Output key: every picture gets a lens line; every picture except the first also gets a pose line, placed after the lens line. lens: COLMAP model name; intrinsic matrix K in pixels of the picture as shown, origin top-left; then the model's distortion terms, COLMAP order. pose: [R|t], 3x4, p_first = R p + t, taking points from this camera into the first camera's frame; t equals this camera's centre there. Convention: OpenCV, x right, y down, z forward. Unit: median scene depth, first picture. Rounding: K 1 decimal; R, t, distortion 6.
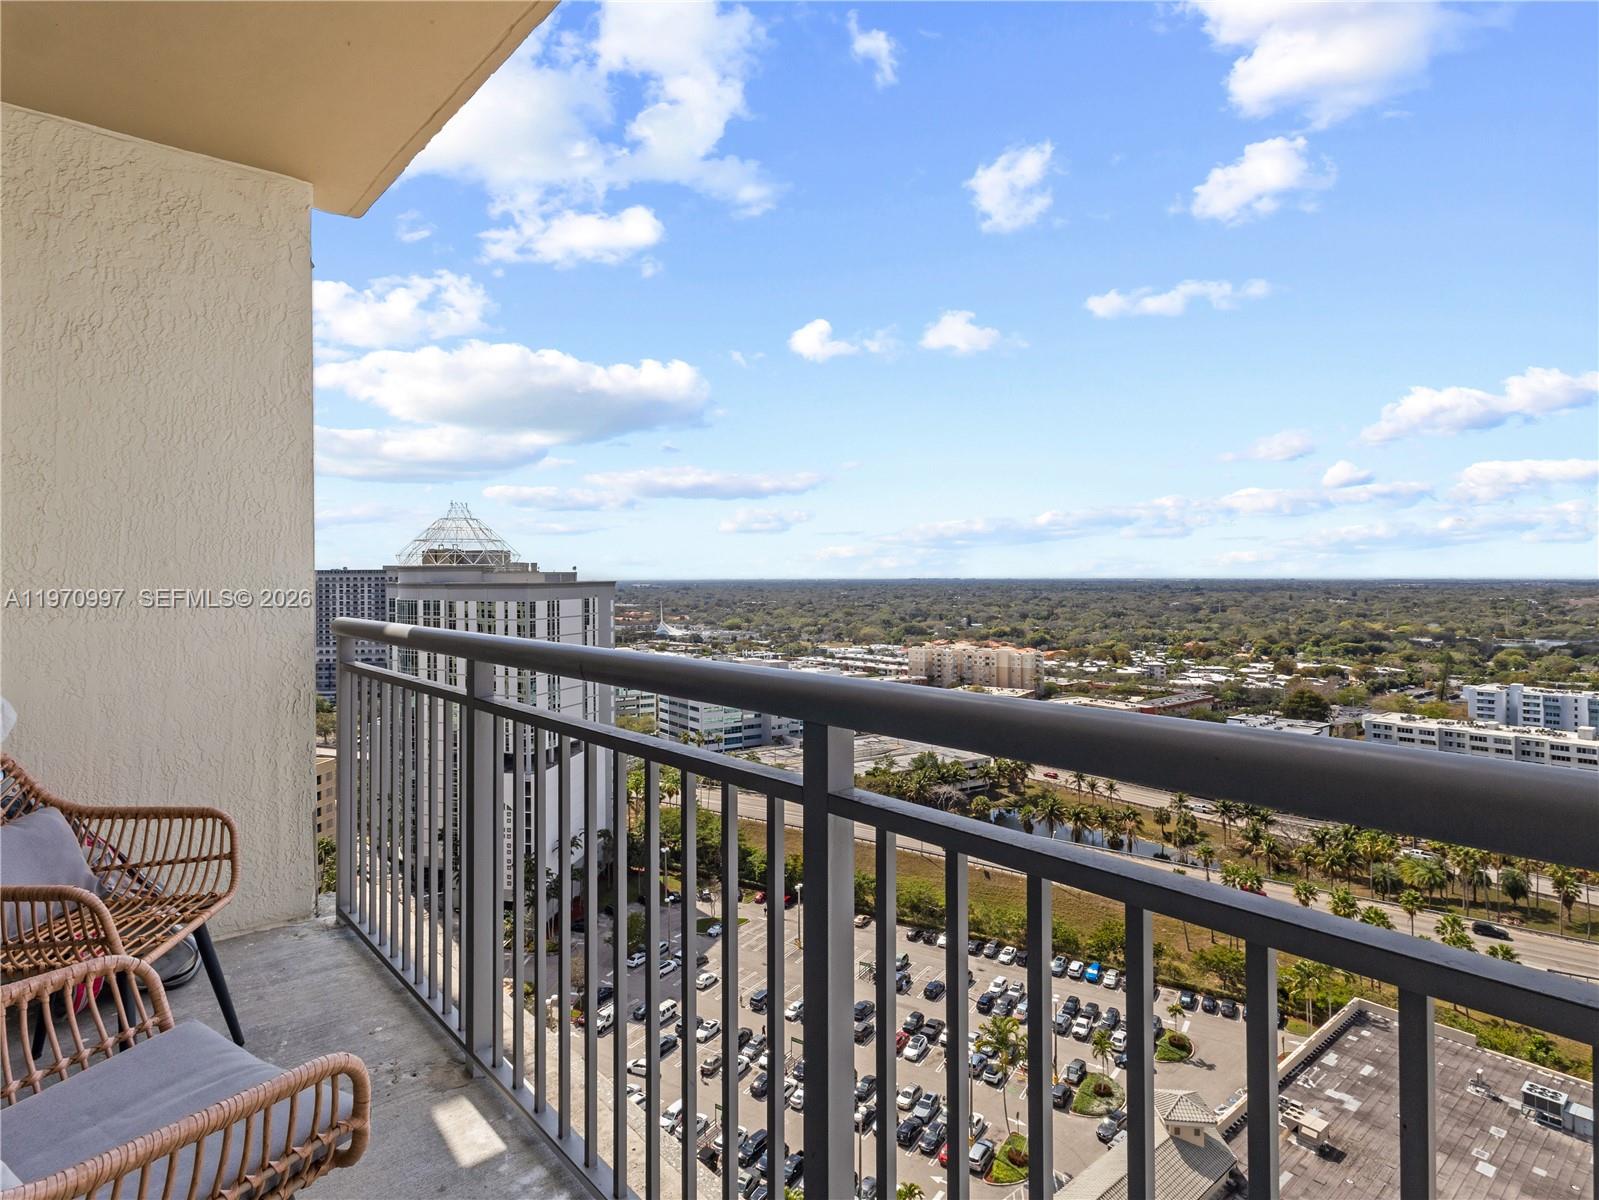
lens RADIAL K [[880.0, 0, 804.7], [0, 880.0, 589.7], [0, 0, 1]] dist [-0.005113, 0.001524]
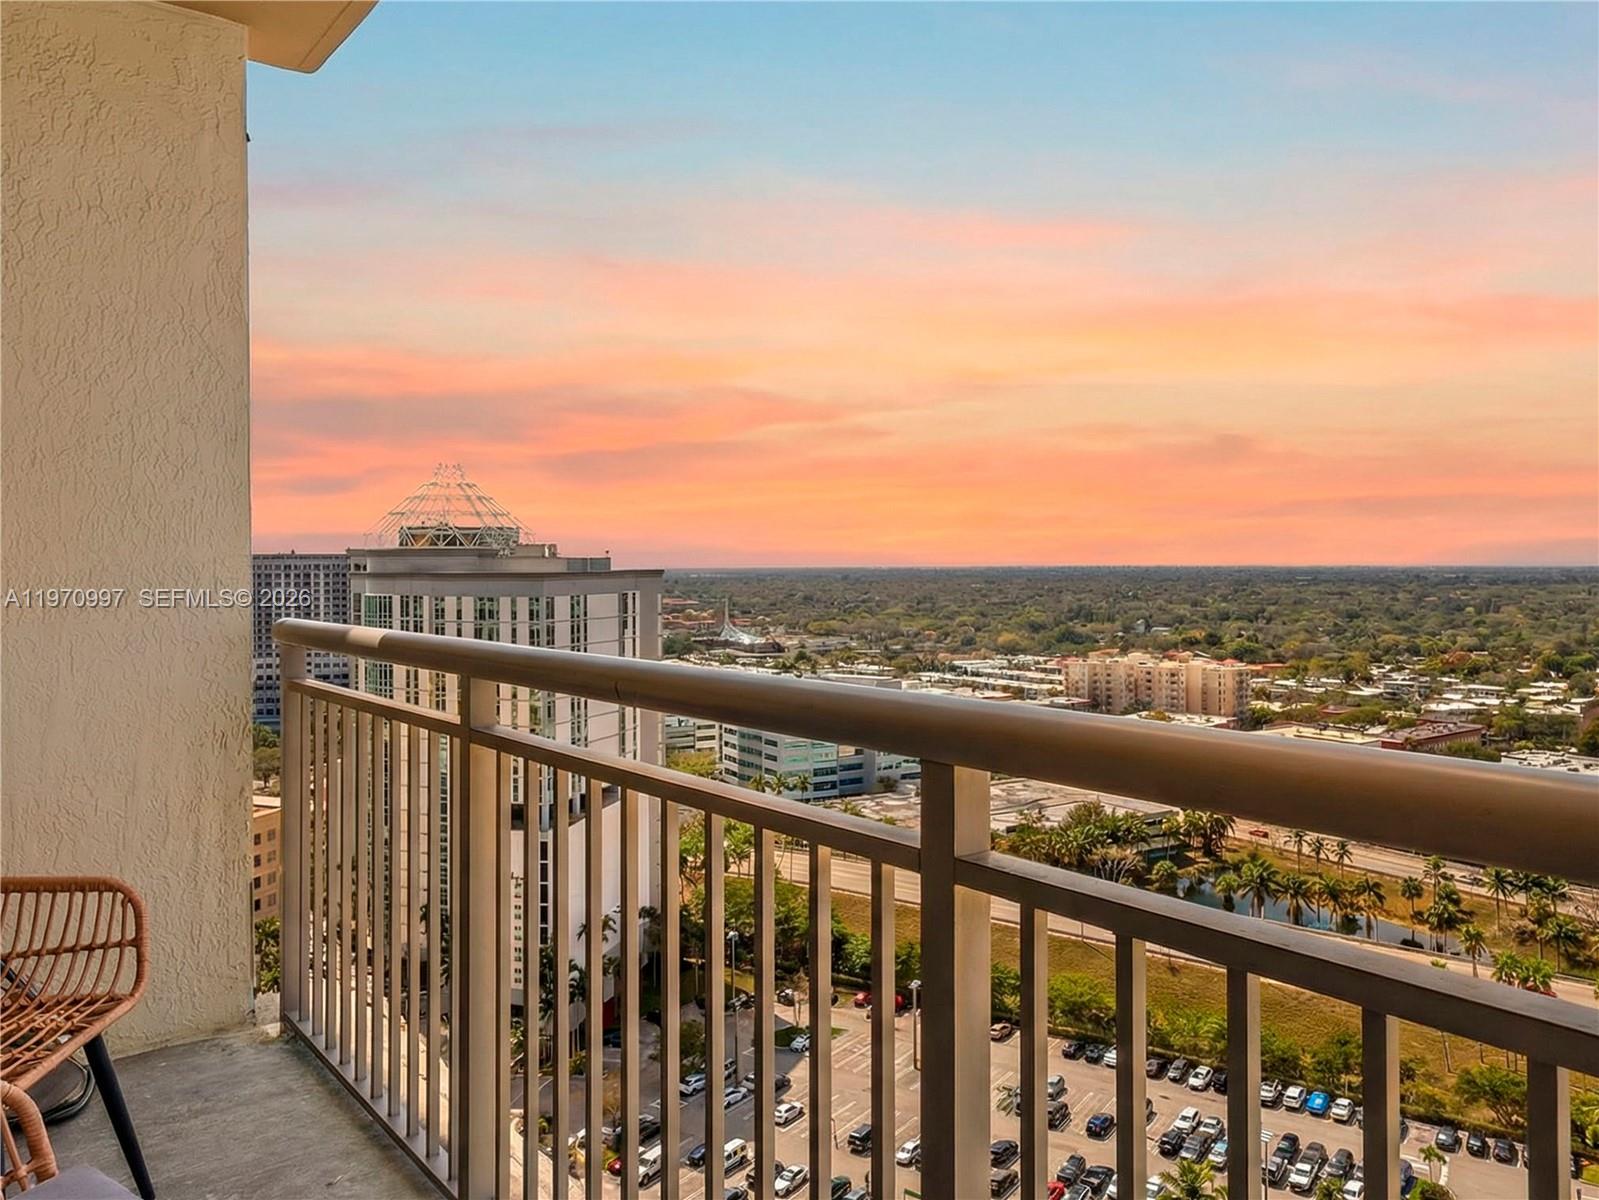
lens RADIAL K [[880.0, 0, 791.5], [0, 880.0, 591.7], [0, 0, 1]] dist [-0.005113, 0.001524]
pose [[0.999830, 0.001110, 0.018394, -0.123053], [-0.001131, 0.999999, 0.001128, 0.007994], [-0.018393, -0.001149, 0.999830, 0.265010]]
